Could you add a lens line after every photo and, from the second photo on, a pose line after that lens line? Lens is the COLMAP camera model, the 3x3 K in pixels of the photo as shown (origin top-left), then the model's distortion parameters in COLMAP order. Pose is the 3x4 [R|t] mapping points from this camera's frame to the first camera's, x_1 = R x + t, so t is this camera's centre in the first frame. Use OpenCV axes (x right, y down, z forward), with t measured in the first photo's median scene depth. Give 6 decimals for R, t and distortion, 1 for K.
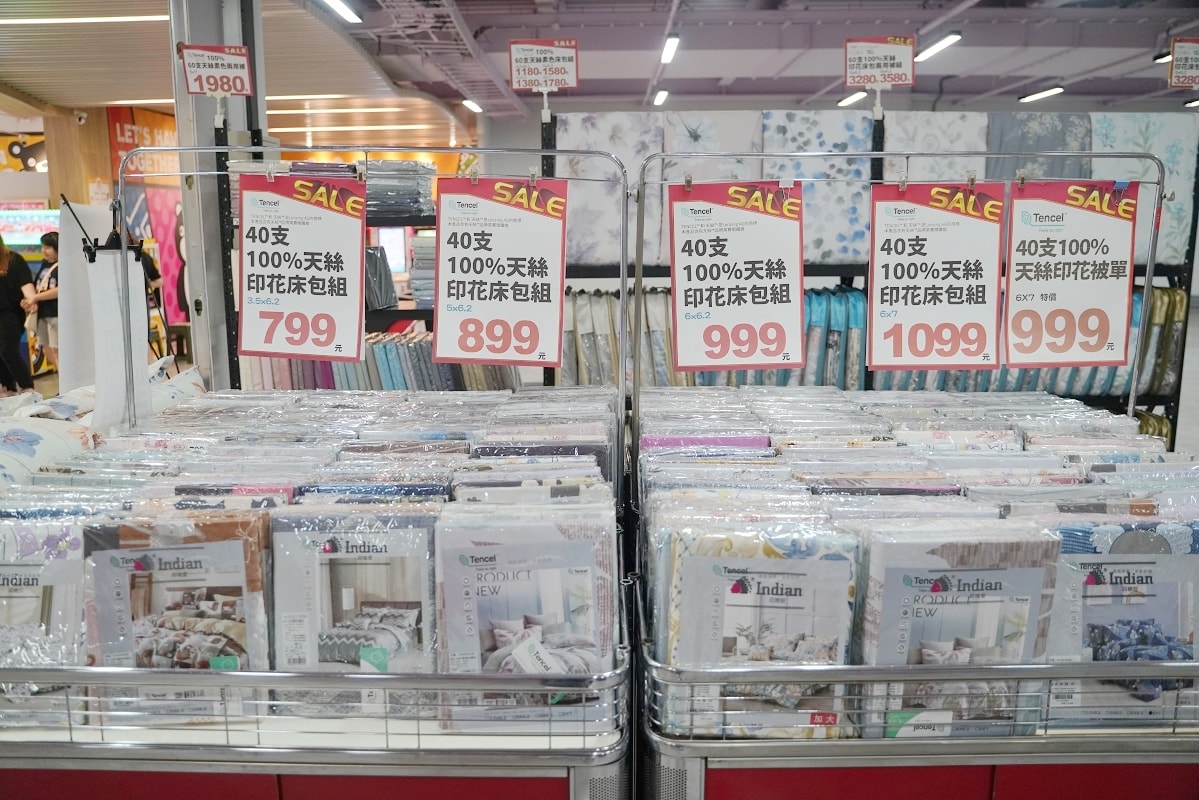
lens RADIAL K [[956.8, 0, 595.9], [0, 956.8, 403.7], [0, 0, 1]] dist [-0.079885, -0.007346]
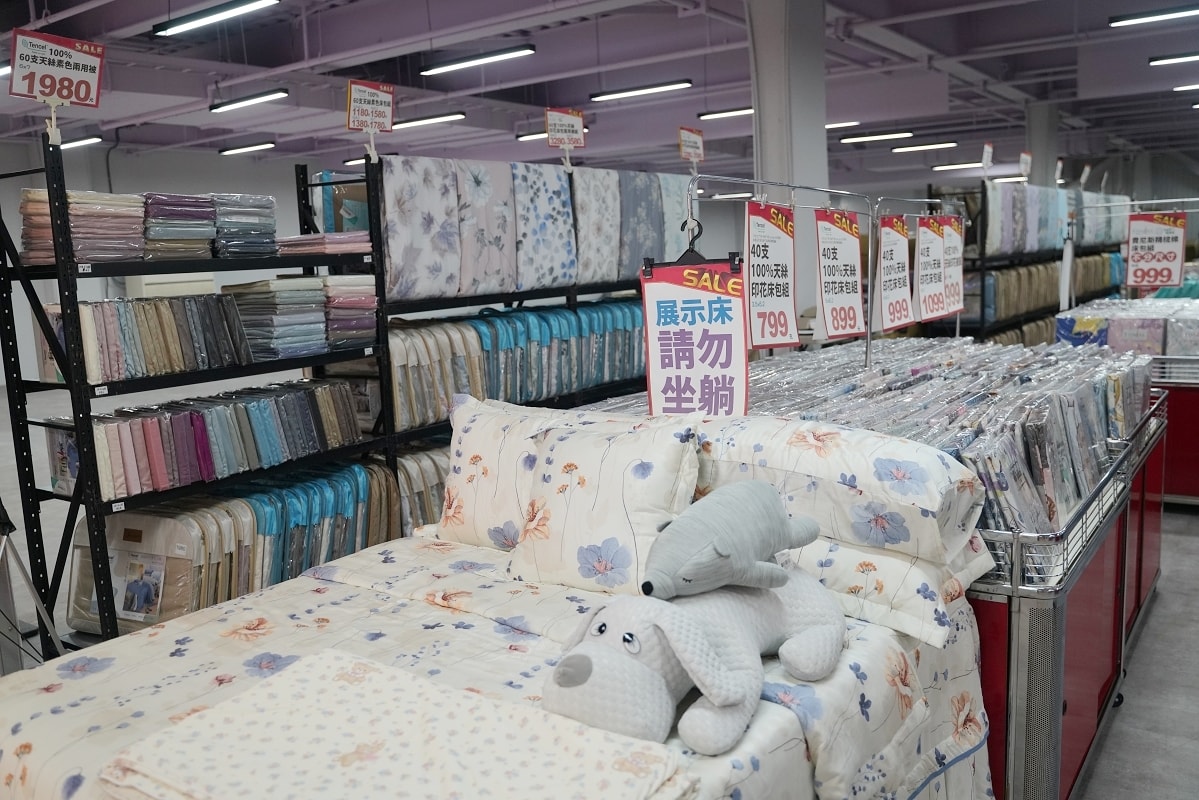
lens RADIAL K [[1010.9, 0, 602.7], [0, 1010.9, 397.7], [0, 0, 1]] dist [-0.029270, -0.013592]
pose [[0.564999, -0.136362, 0.813745, -0.835941], [0.192758, 0.980772, 0.030515, -0.034762], [-0.802259, 0.139615, 0.580420, 0.210185]]
